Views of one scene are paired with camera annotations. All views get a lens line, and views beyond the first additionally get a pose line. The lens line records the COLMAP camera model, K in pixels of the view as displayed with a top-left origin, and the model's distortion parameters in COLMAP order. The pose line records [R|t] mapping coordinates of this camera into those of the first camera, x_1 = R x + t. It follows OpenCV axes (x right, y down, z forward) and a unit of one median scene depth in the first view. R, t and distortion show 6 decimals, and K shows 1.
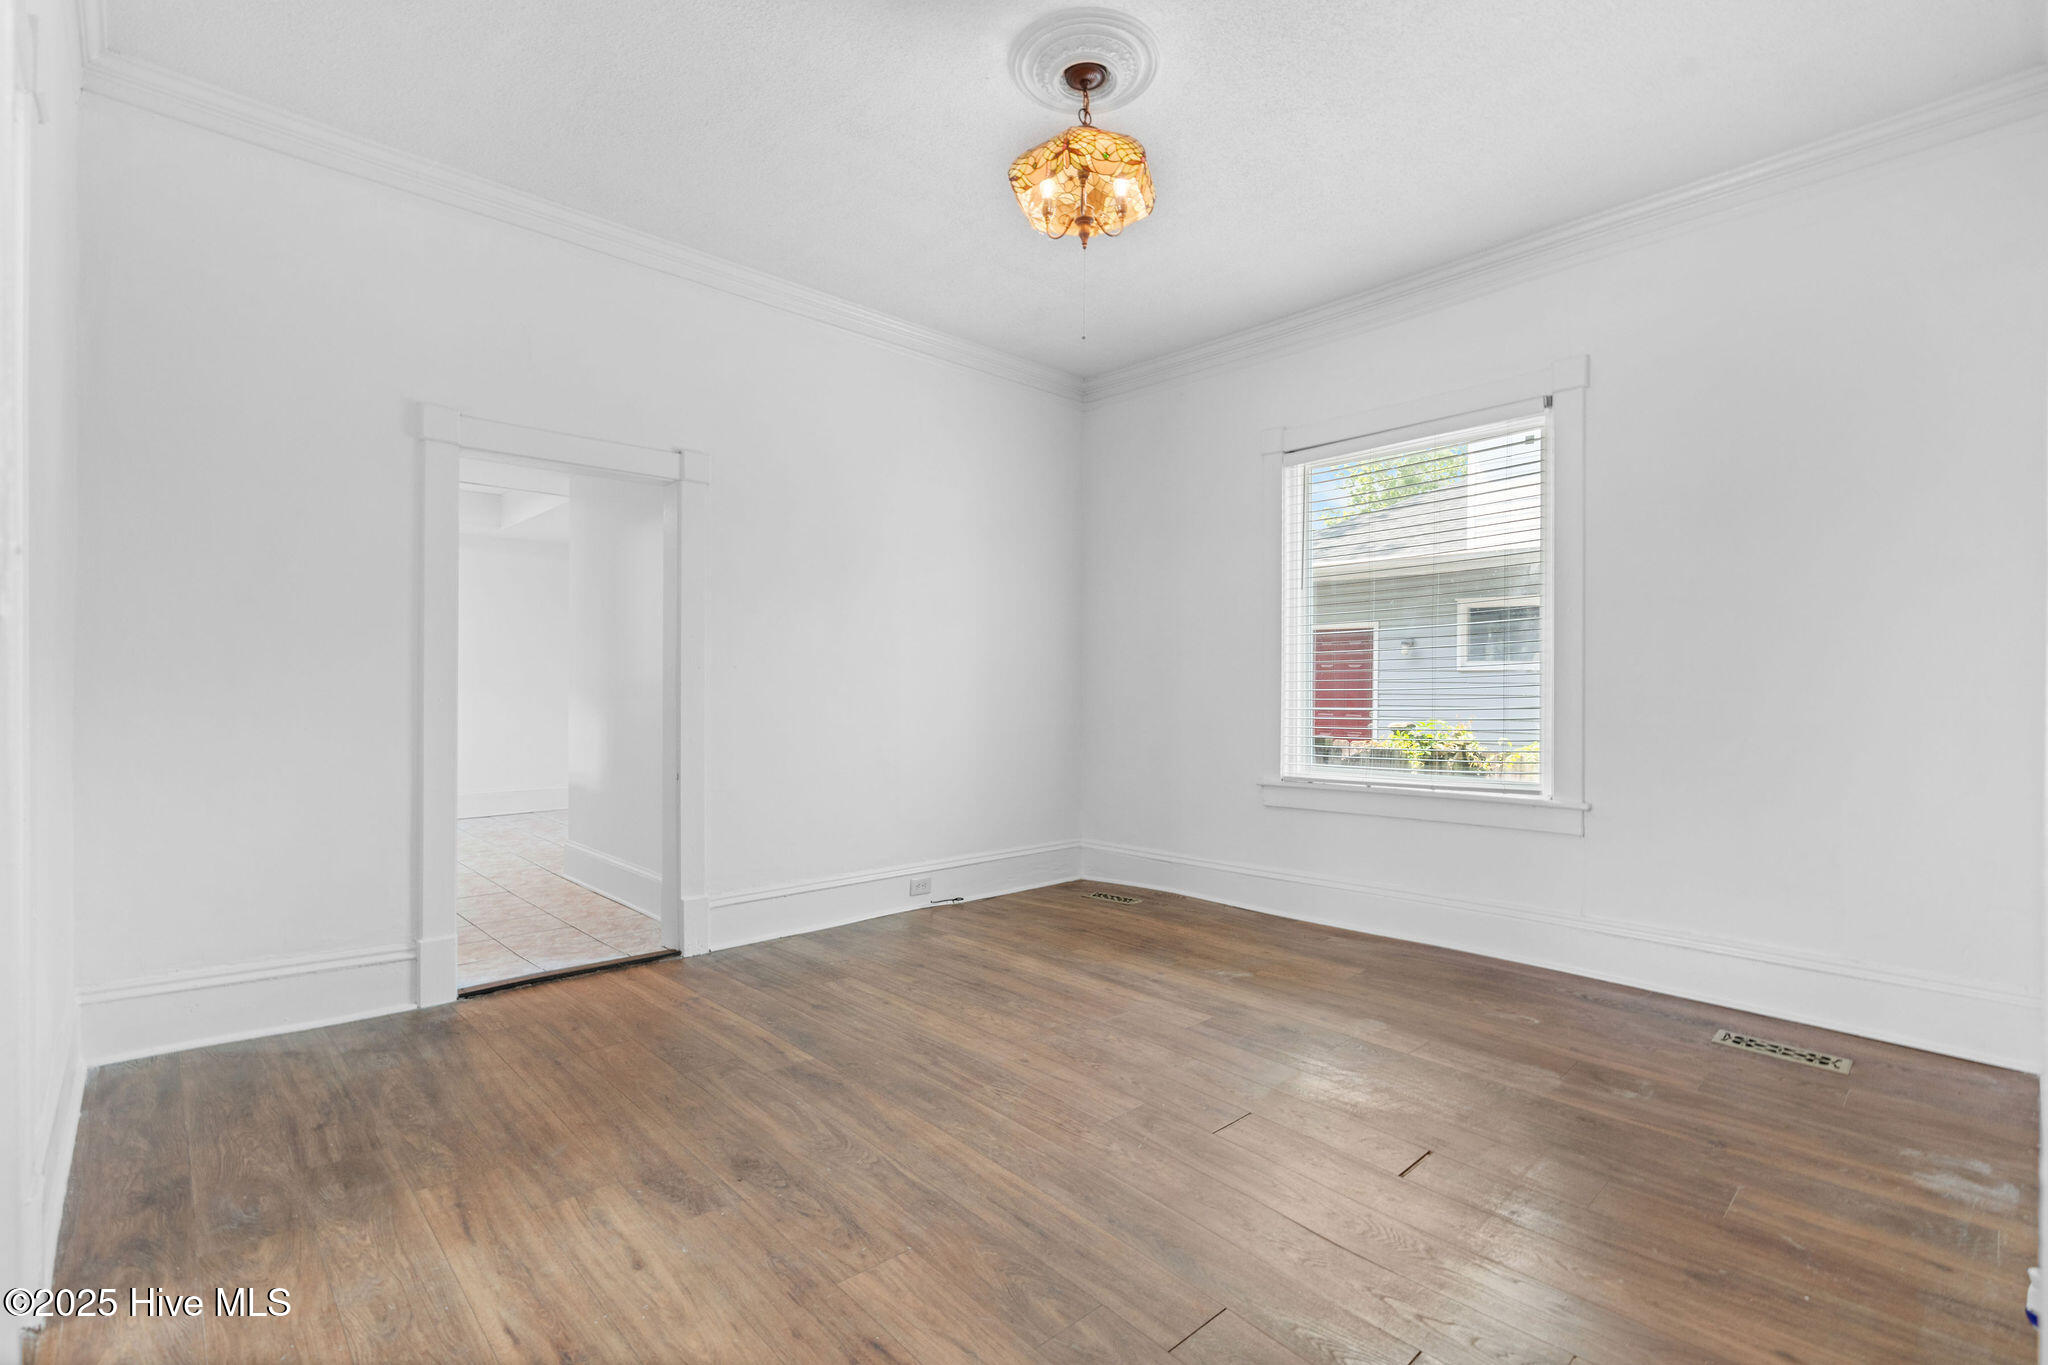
lens RADIAL K [[939.5, 0, 1024.0], [0, 939.5, 682.5], [0, 0, 1]] dist [-0.001346, -0.000072]
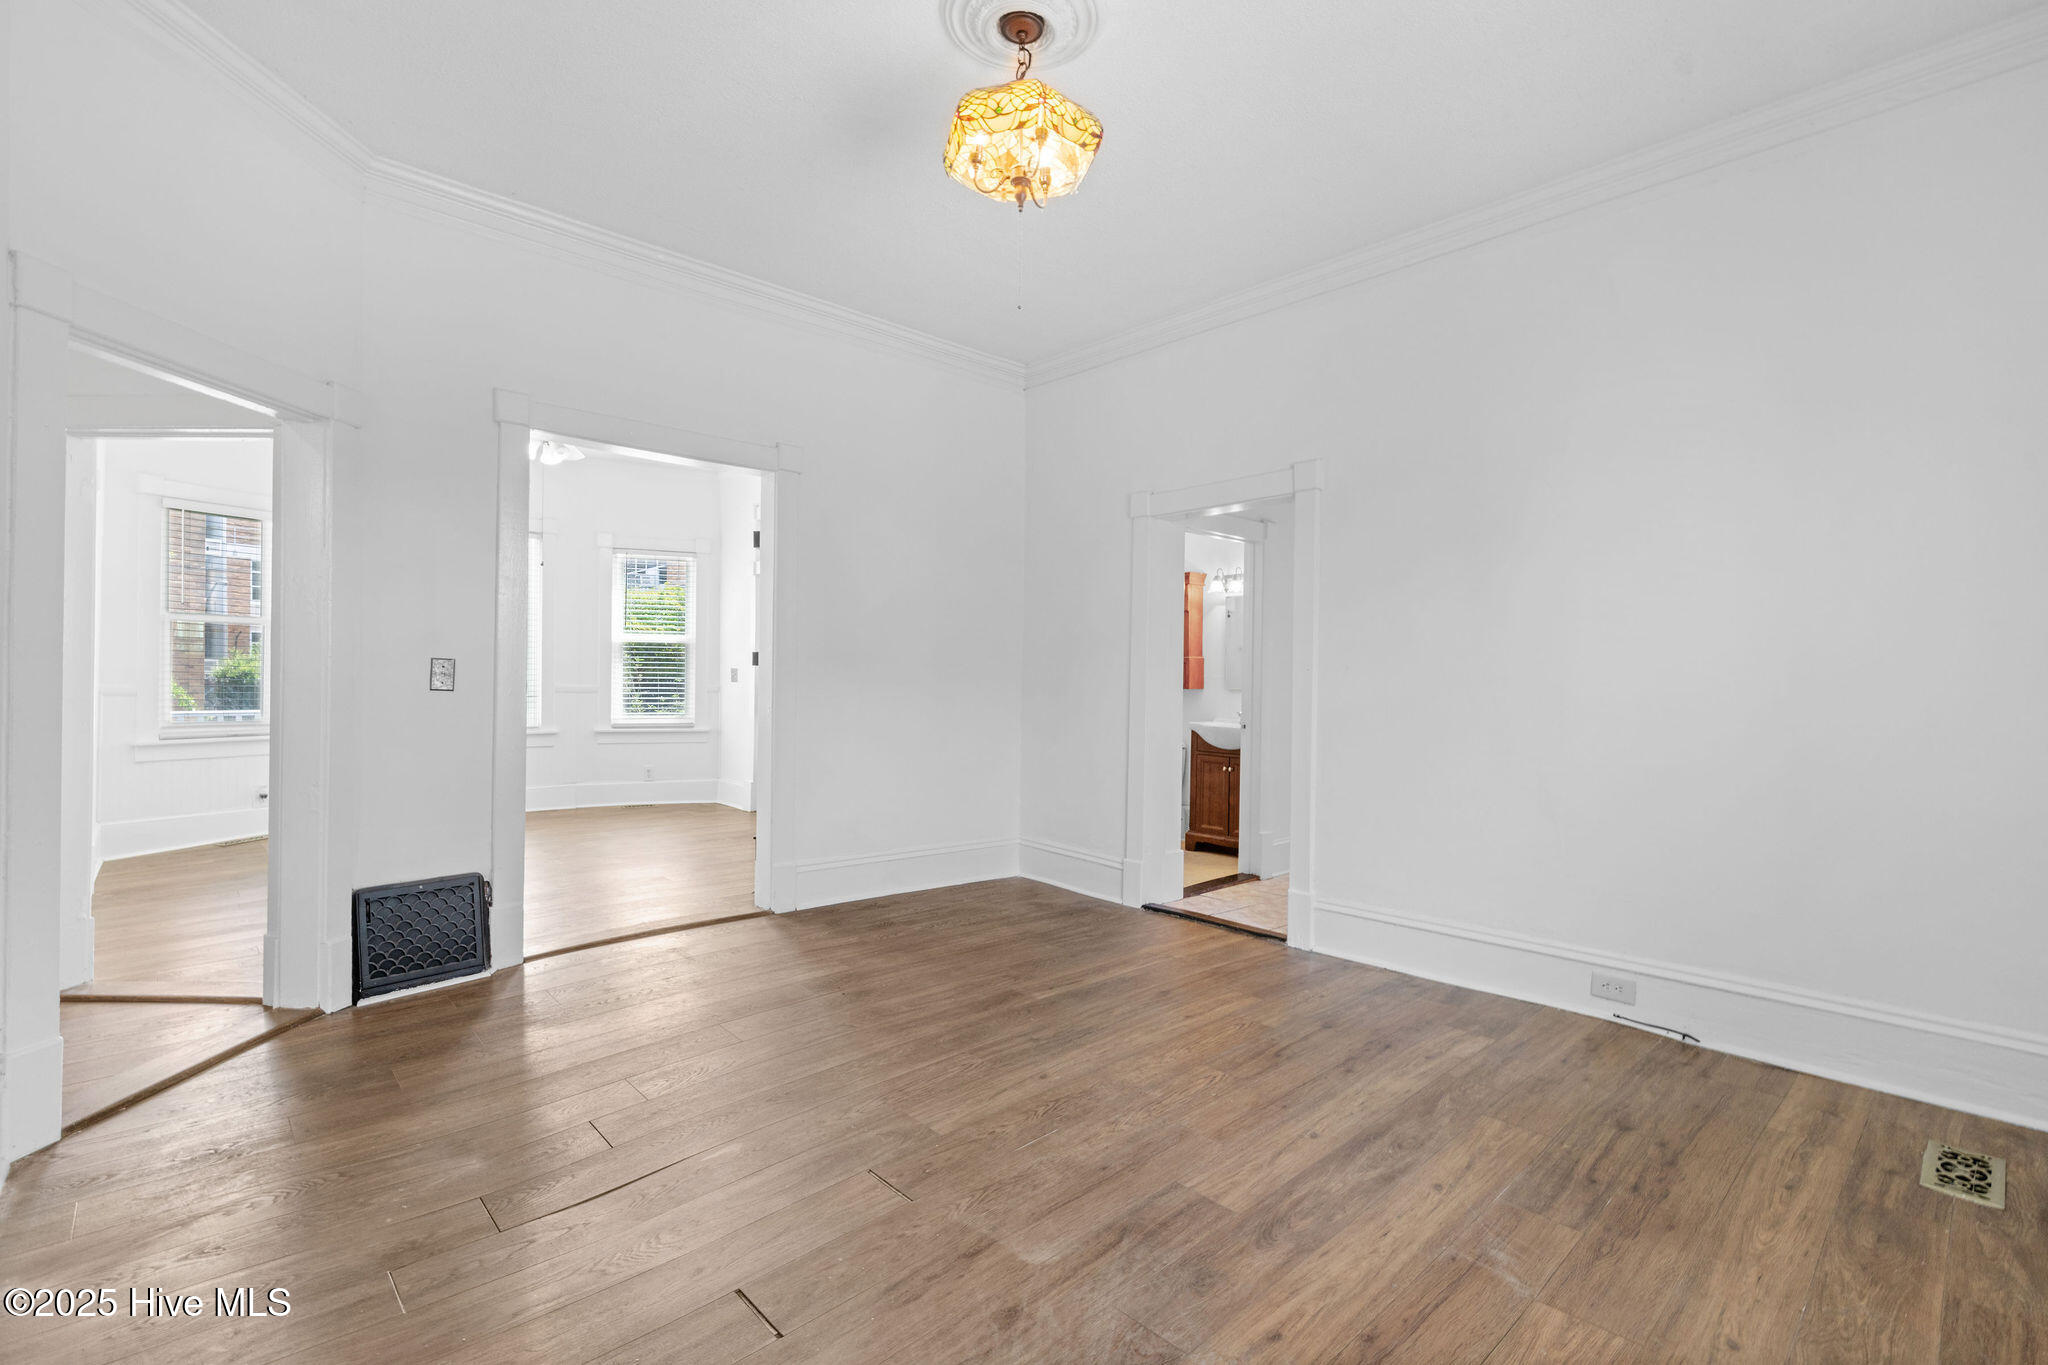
lens RADIAL K [[881.7, 0, 1024.0], [0, 881.7, 682.5], [0, 0, 1]] dist [-0.002506, -0.000618]
pose [[-0.002325, -0.010931, -0.999938, 0.742982], [-0.003183, 0.999935, -0.010923, 0.002763], [0.999992, 0.003157, -0.002360, 0.792305]]
